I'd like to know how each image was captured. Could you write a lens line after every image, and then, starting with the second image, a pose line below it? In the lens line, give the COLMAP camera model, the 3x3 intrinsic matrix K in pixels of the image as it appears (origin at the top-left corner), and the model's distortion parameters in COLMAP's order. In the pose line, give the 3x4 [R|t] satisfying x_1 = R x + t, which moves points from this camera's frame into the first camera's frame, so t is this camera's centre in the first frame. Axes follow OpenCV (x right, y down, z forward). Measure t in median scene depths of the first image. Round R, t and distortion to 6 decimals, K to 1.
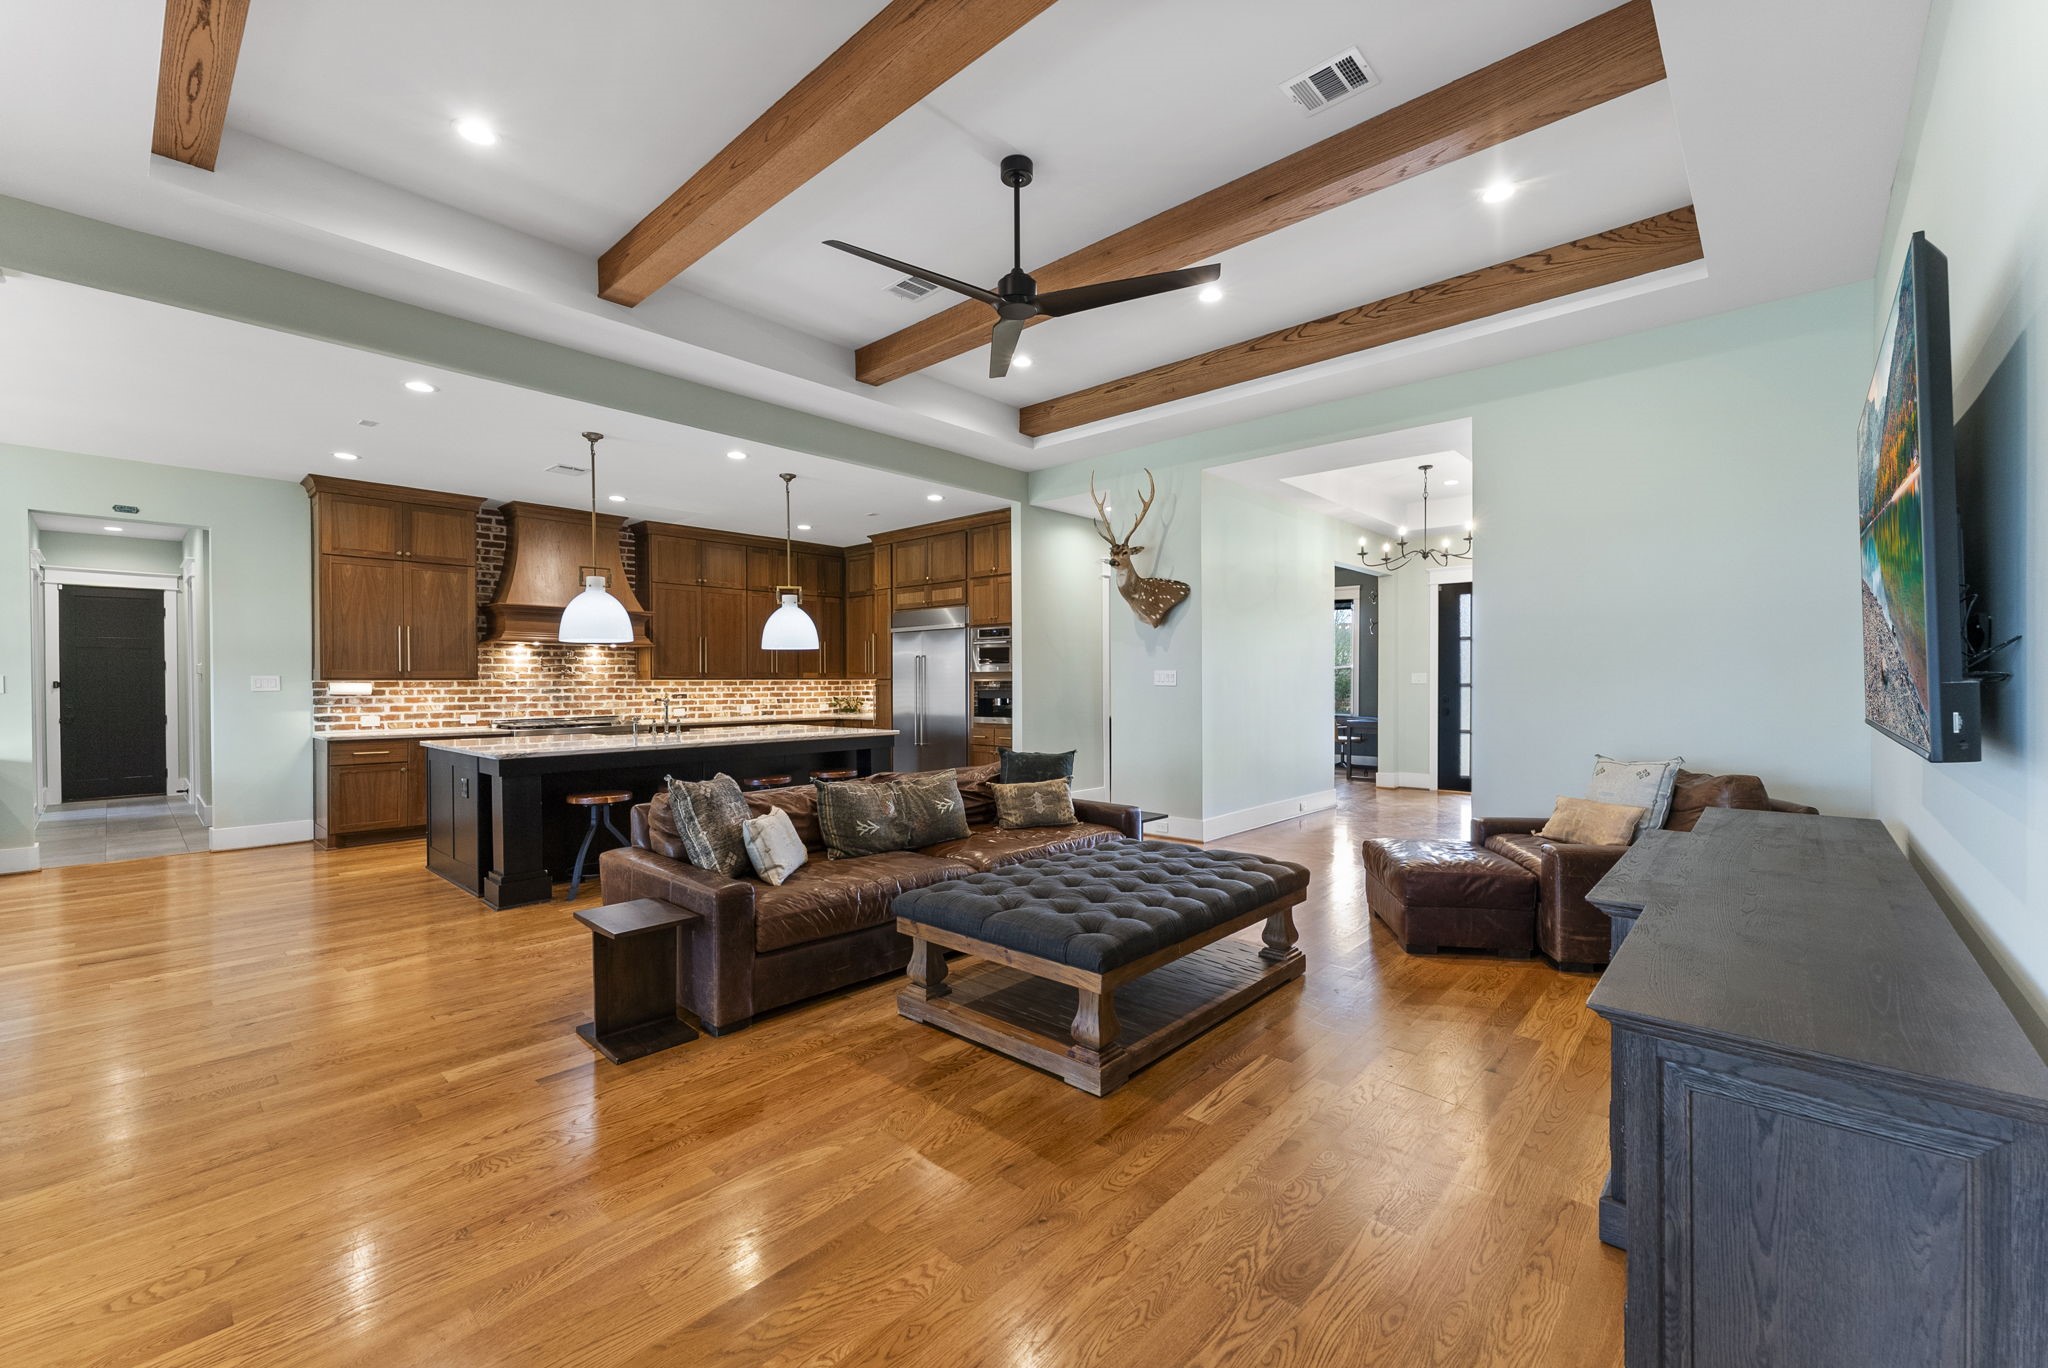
lens RADIAL K [[837.7, 0, 1024.0], [0, 837.7, 684.0], [0, 0, 1]] dist [-0.002174, -0.000611]
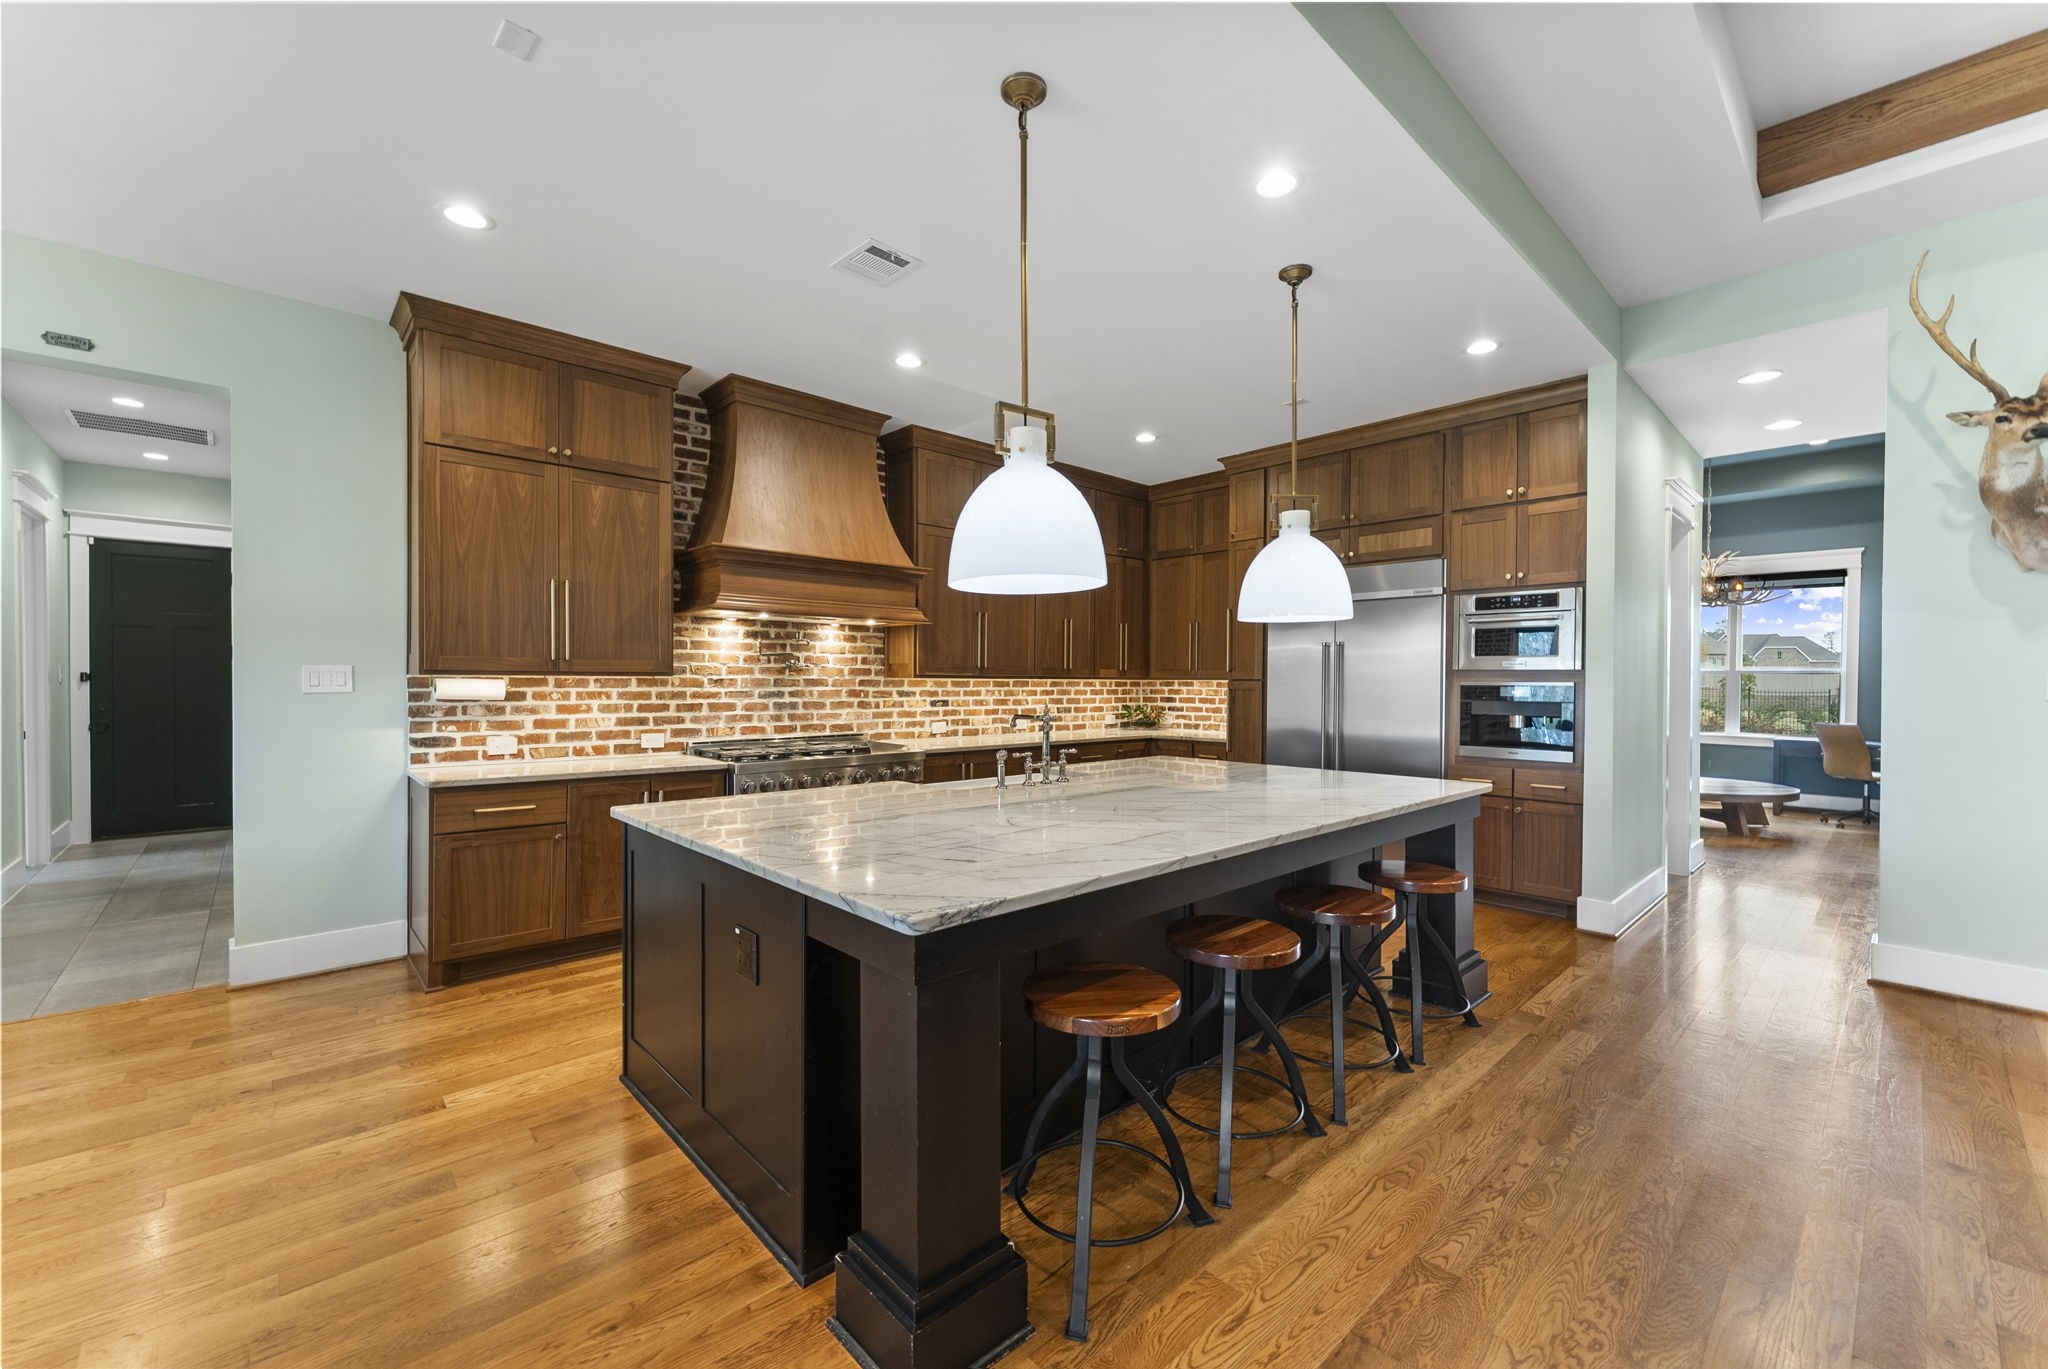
lens RADIAL K [[837.7, 0, 1024.0], [0, 837.7, 684.5], [0, 0, 1]] dist [-0.002174, -0.000611]
pose [[0.995669, 0.009886, -0.092441, -0.352537], [-0.009771, 0.999951, 0.001700, -0.002183], [0.092453, -0.000789, 0.995717, 0.436634]]
